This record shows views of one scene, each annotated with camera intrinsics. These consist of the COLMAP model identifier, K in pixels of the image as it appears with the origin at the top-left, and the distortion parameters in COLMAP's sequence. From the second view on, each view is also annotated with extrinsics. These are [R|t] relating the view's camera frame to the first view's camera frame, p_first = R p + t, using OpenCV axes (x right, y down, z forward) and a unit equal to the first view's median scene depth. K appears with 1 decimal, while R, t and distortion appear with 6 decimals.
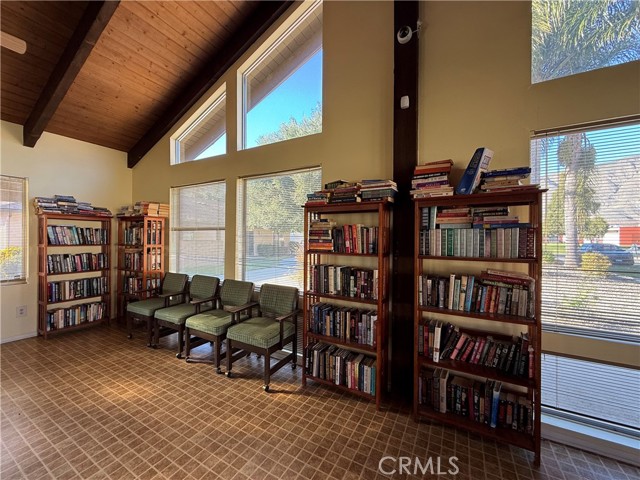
lens RADIAL K [[250.4, 0, 320.0], [0, 250.4, 240.0], [0, 0, 1]] dist [0.000183, 0.000010]
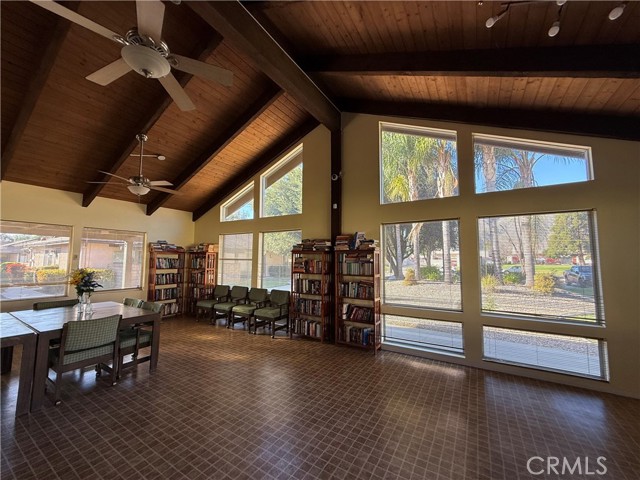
lens RADIAL K [[257.8, 0, 320.0], [0, 257.8, 240.0], [0, 0, 1]] dist [0.000171, -0.000010]
pose [[0.998944, -0.003676, -0.045802, 0.252281], [-0.000093, 0.996631, -0.082019, -0.043326], [0.045949, 0.081937, 0.995578, -1.074204]]
